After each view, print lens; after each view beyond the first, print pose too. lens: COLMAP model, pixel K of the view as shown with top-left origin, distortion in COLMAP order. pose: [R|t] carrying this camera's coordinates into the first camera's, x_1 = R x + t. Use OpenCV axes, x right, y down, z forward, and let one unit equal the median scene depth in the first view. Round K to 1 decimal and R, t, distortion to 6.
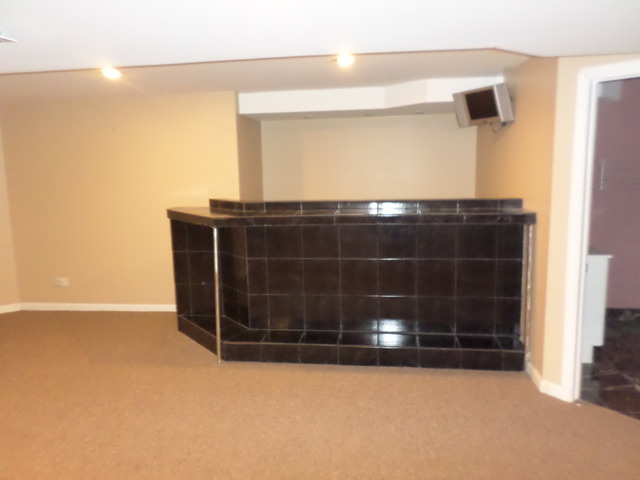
lens RADIAL K [[487.3, 0, 319.8], [0, 487.3, 238.0], [0, 0, 1]] dist [-0.002548, -0.007943]
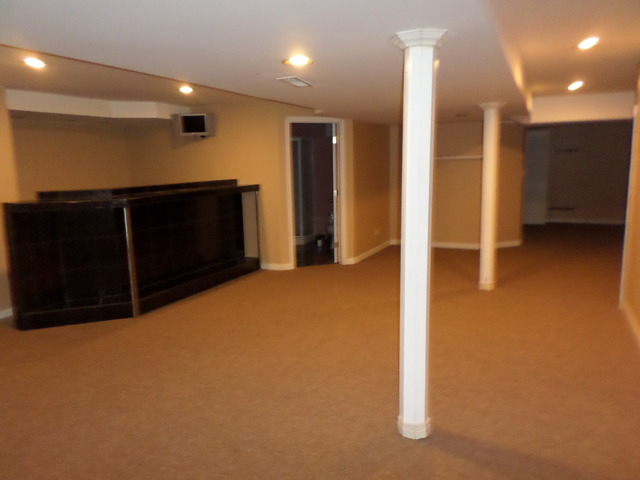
lens RADIAL K [[487.3, 0, 319.2], [0, 487.3, 240.9], [0, 0, 1]] dist [-0.002548, -0.007943]
pose [[0.275494, -0.134930, 0.951786, -1.220507], [0.164396, 0.982128, 0.091647, 0.027761], [-0.947142, 0.131222, 0.292752, 0.204280]]
